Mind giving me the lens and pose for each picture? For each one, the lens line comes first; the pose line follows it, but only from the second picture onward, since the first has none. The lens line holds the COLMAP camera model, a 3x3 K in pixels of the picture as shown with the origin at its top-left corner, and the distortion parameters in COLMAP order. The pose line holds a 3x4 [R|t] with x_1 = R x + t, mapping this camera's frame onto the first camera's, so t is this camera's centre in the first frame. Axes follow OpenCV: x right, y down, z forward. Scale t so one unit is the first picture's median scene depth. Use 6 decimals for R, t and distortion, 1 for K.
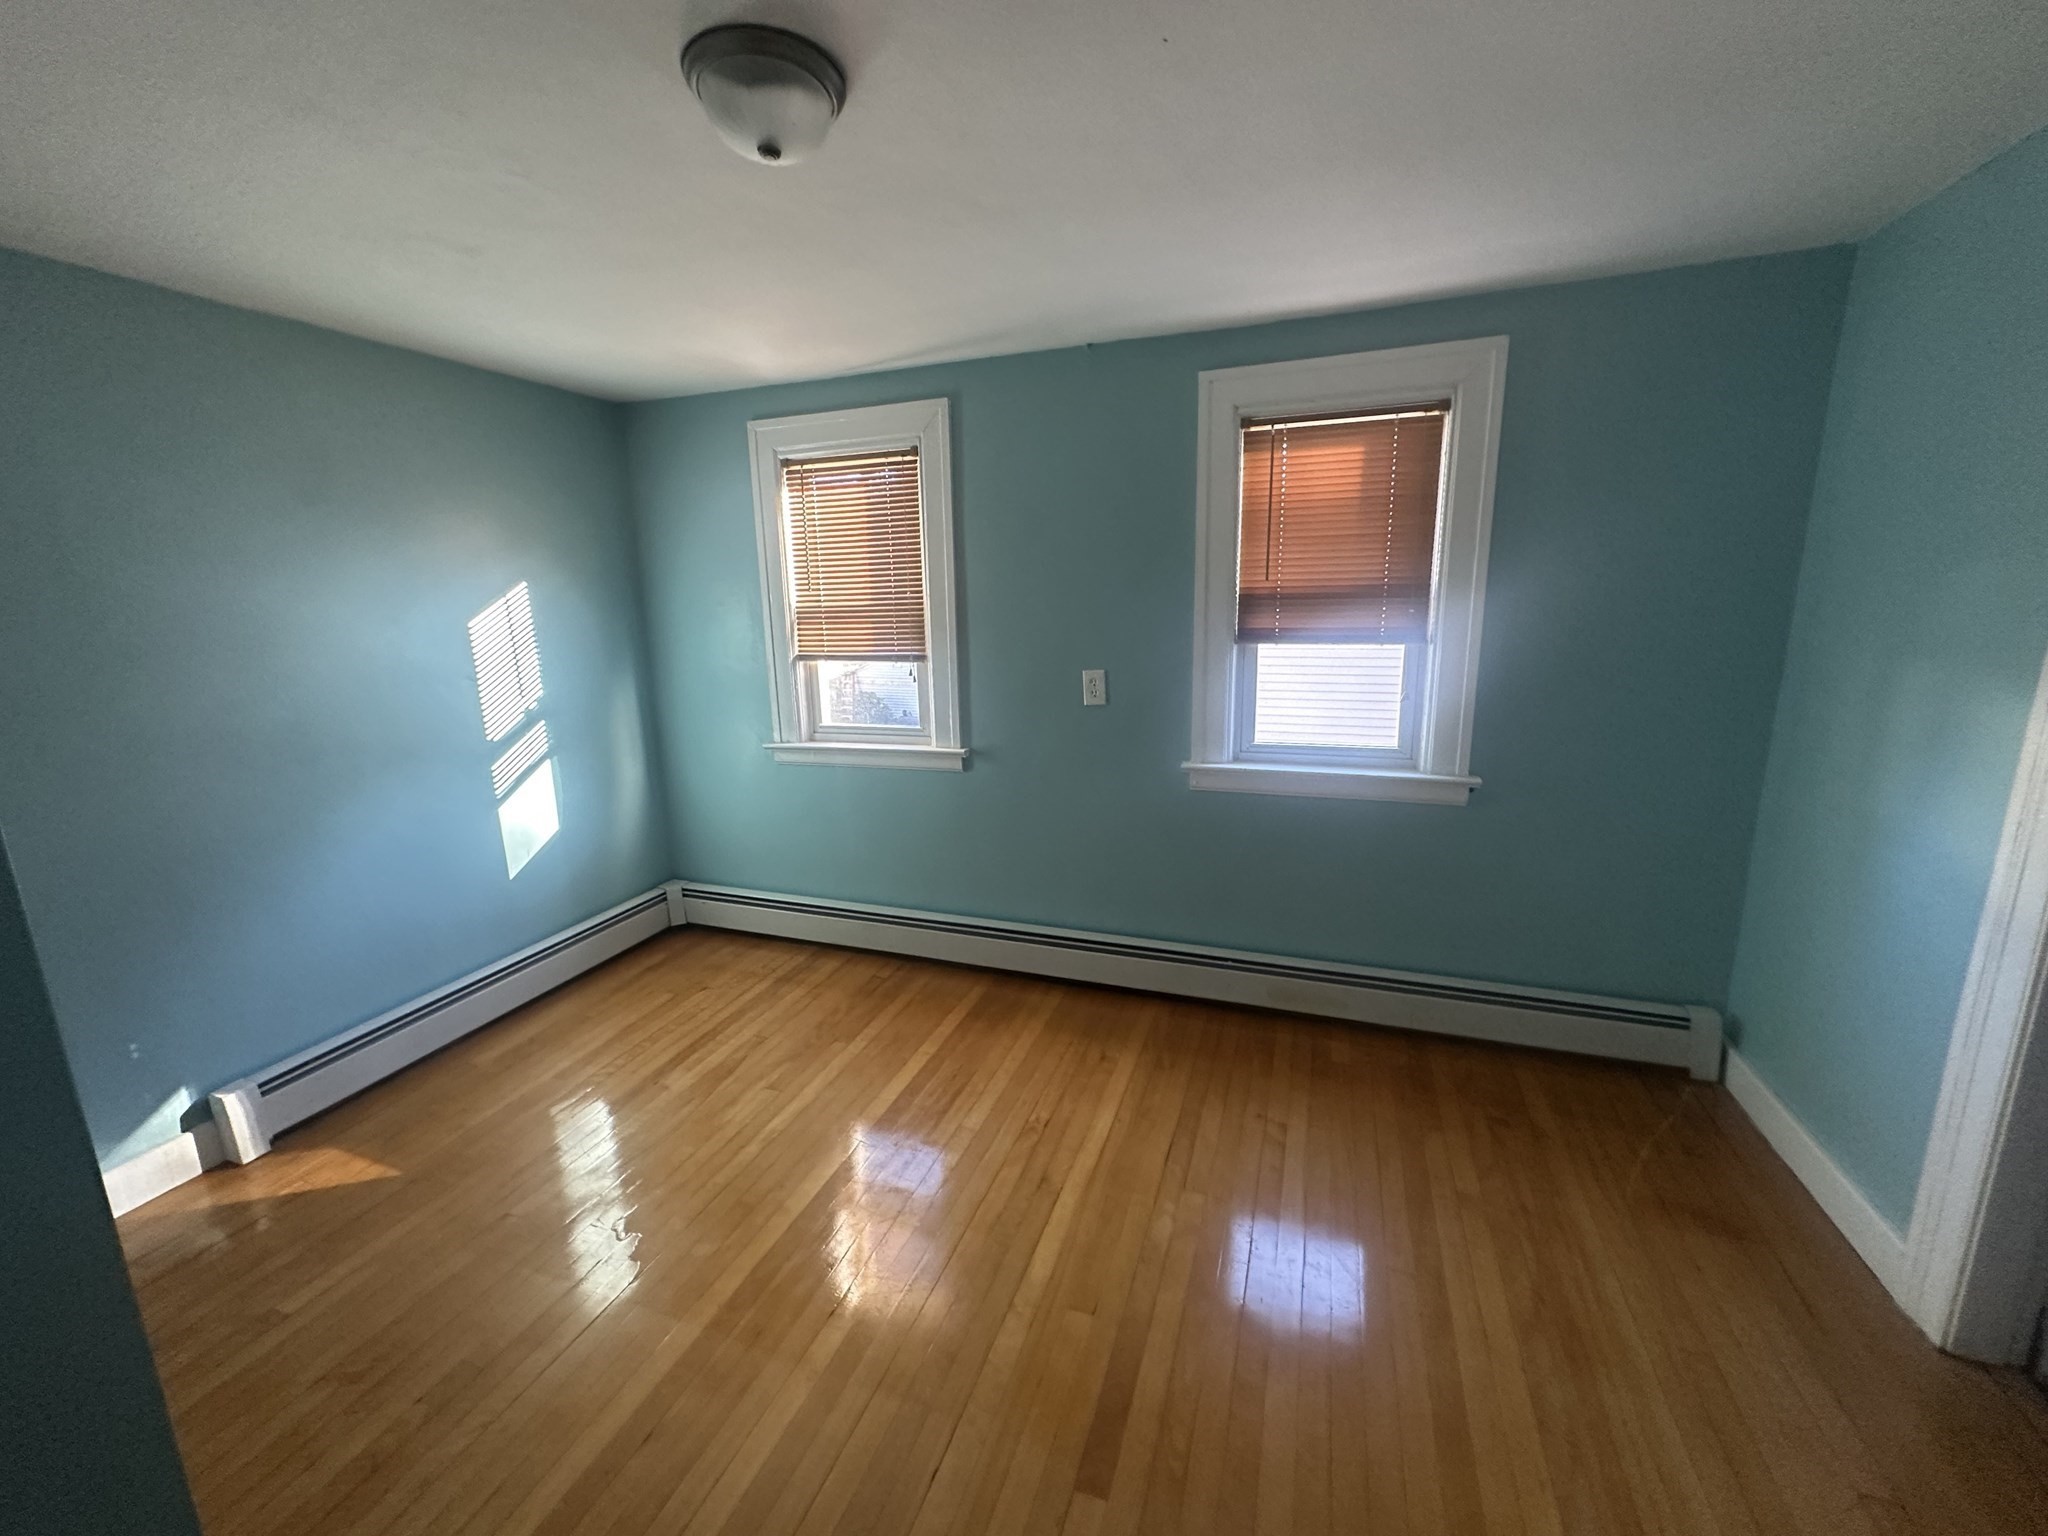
lens RADIAL K [[813.0, 0, 1025.0], [0, 813.0, 765.3], [0, 0, 1]] dist [-0.001536, 0.000130]
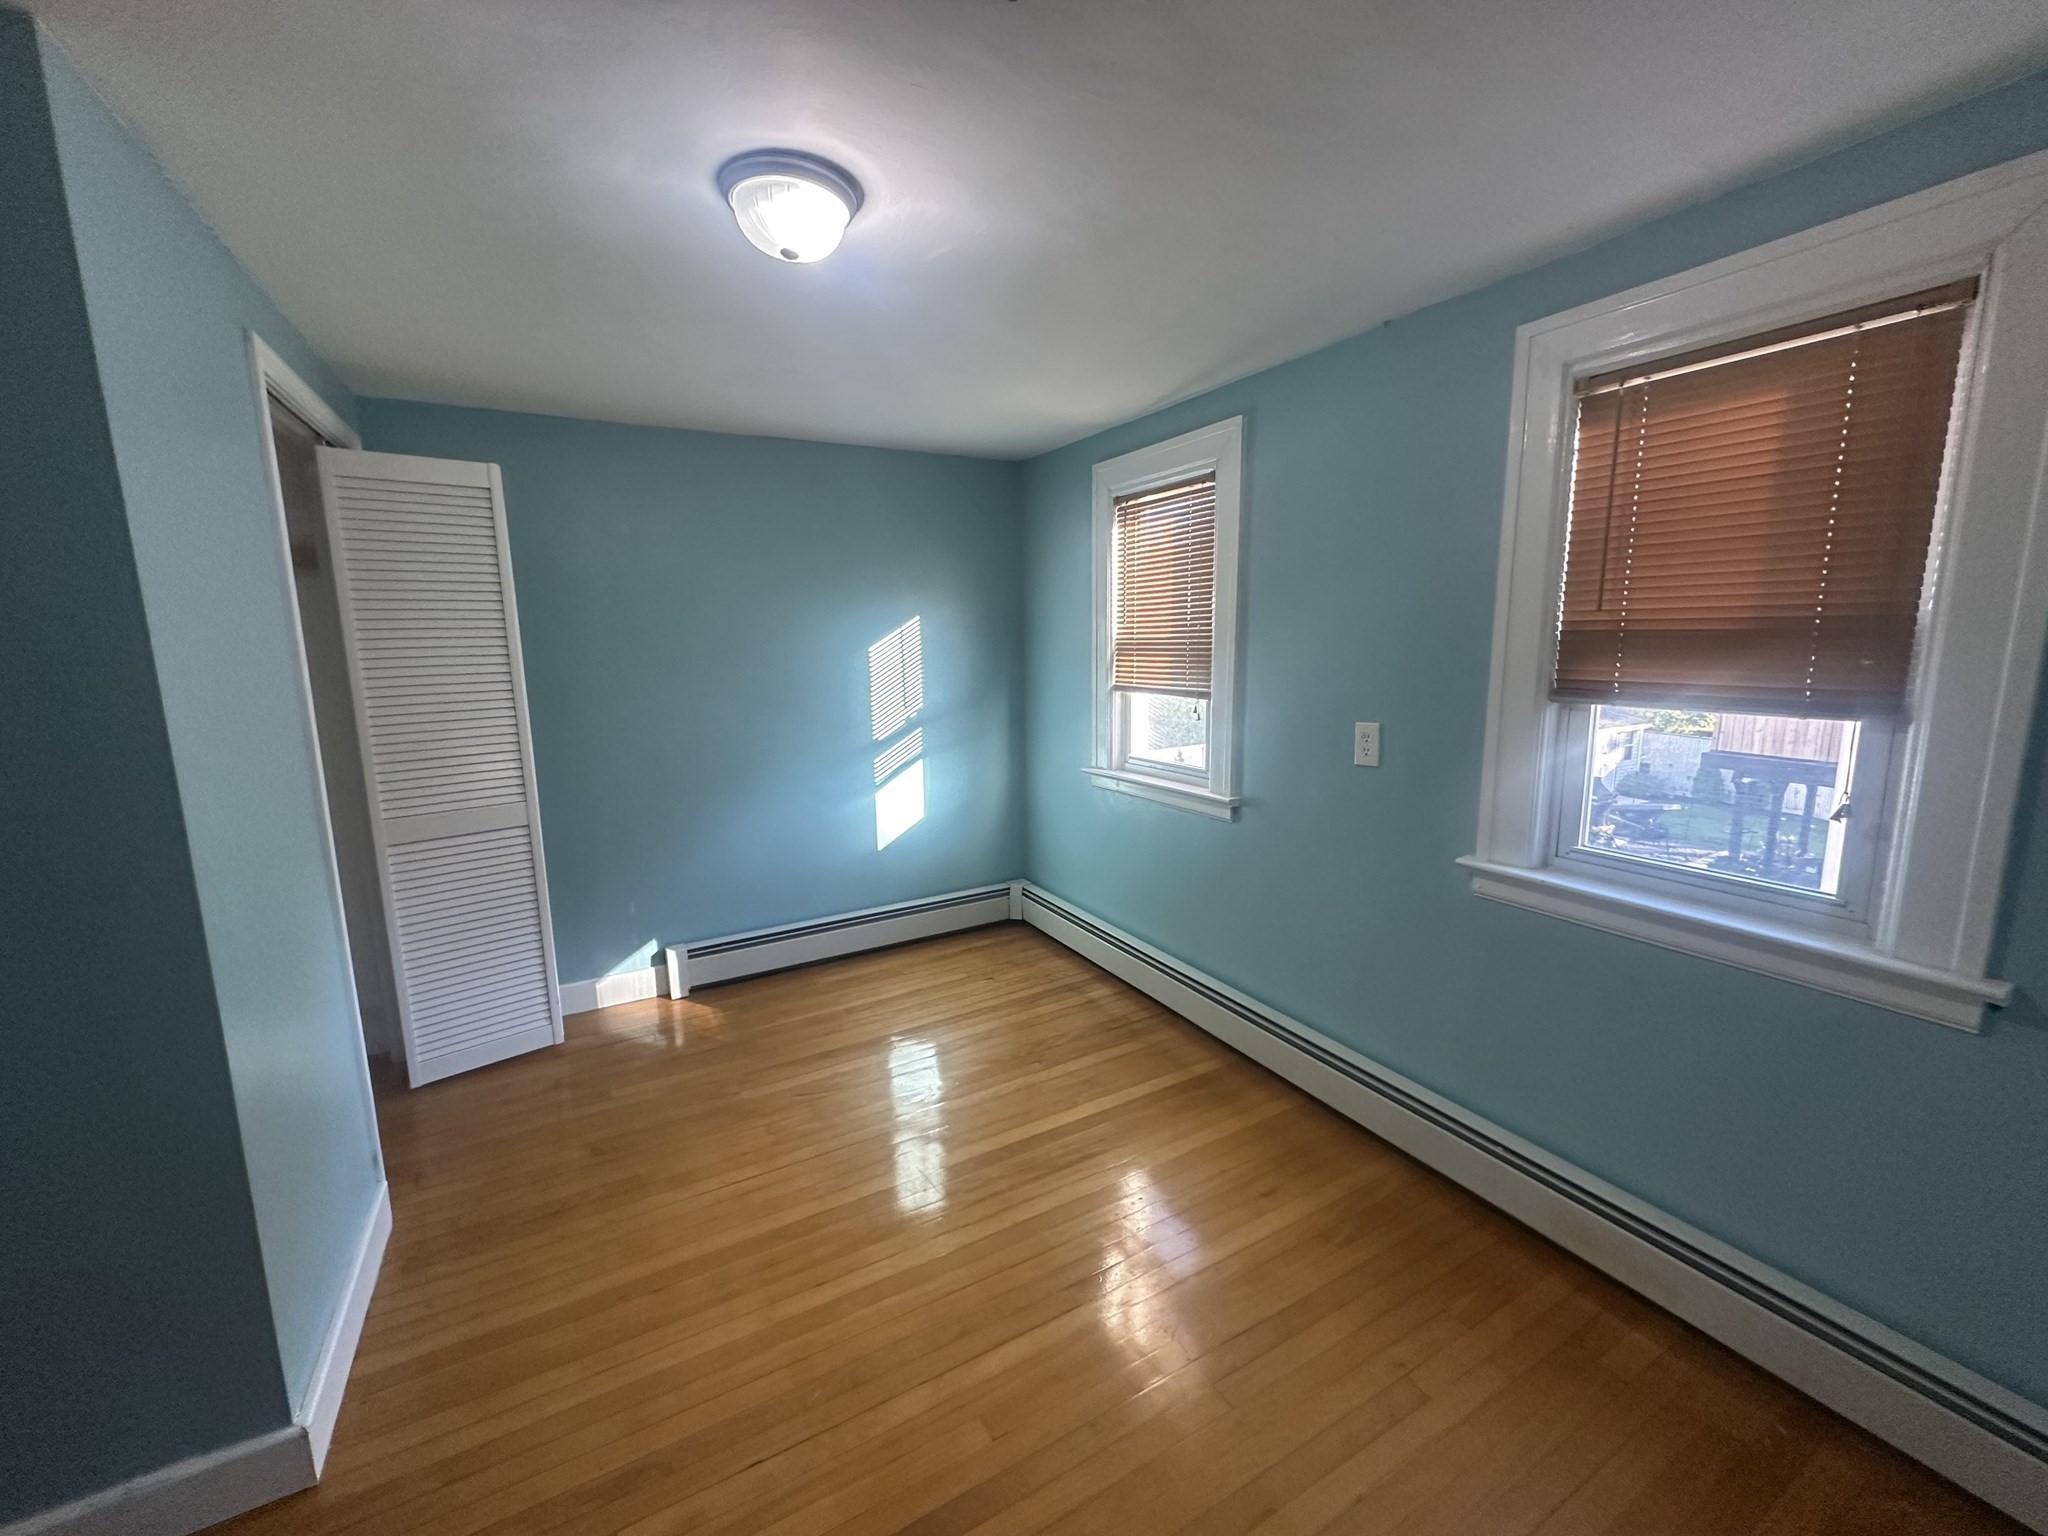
lens RADIAL K [[813.0, 0, 1025.0], [0, 813.0, 765.3], [0, 0, 1]] dist [-0.001536, 0.000130]
pose [[0.758734, 0.115151, -0.641143, 0.335054], [-0.137670, 0.990365, 0.014952, -0.038689], [0.636687, 0.076921, 0.767276, 0.163244]]
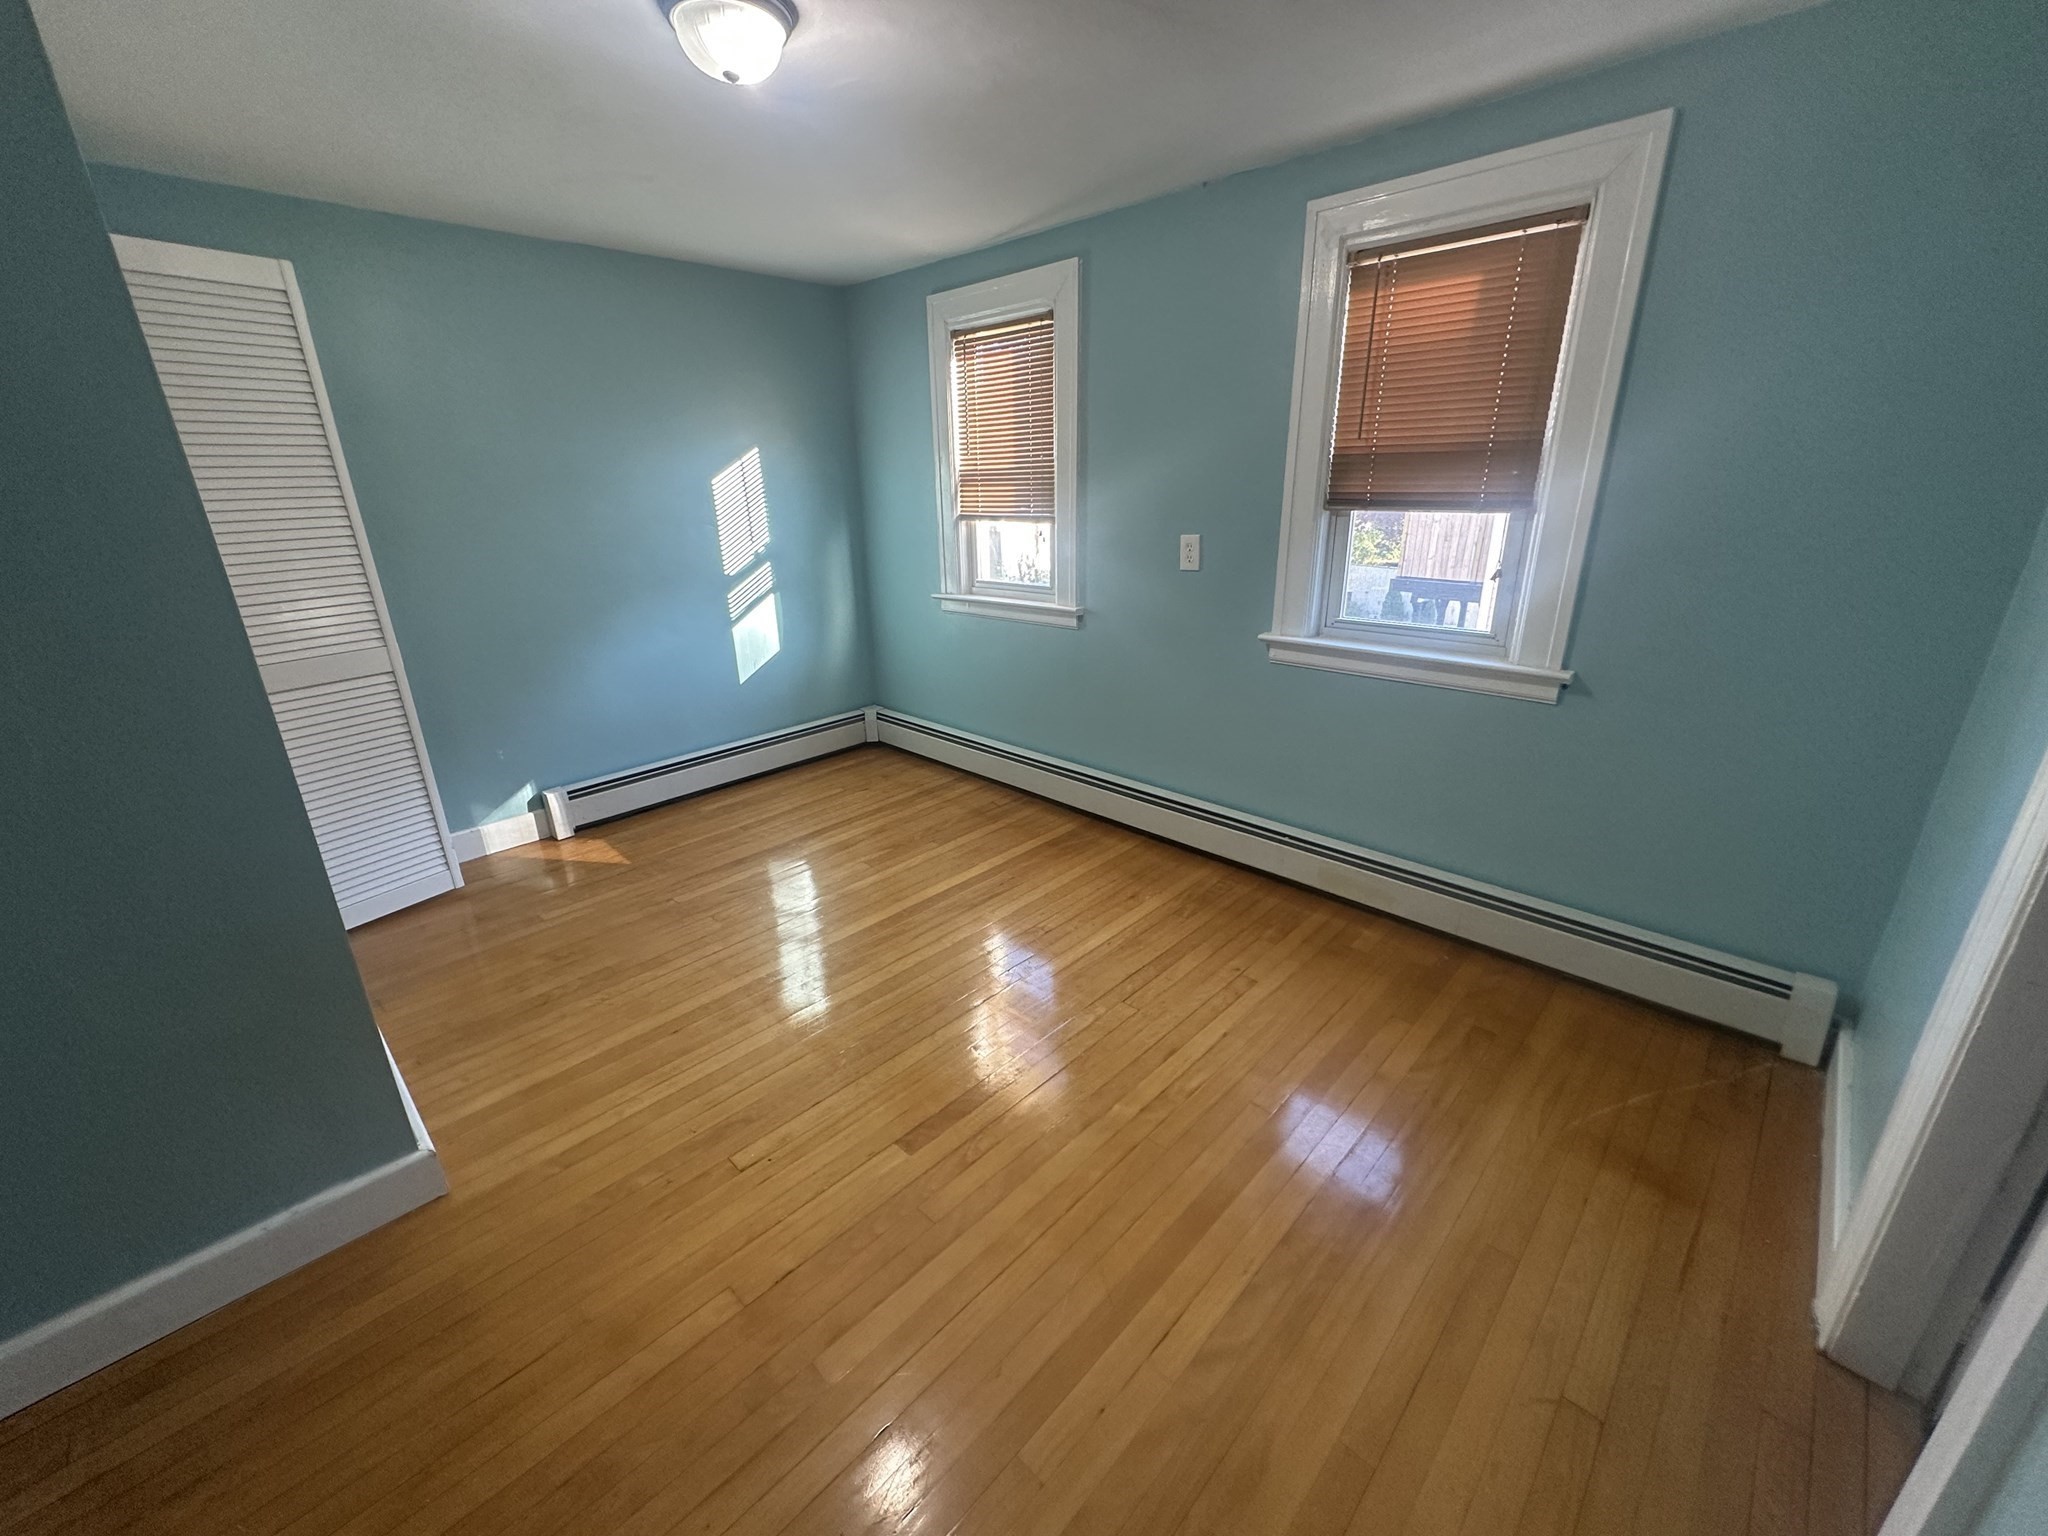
lens RADIAL K [[813.0, 0, 1025.0], [0, 813.0, 765.3], [0, 0, 1]] dist [-0.001536, 0.000130]
pose [[0.912642, 0.141975, -0.383312, 0.312606], [-0.086219, 0.983507, 0.158999, 0.021002], [0.399563, -0.112060, 0.909831, -0.030763]]
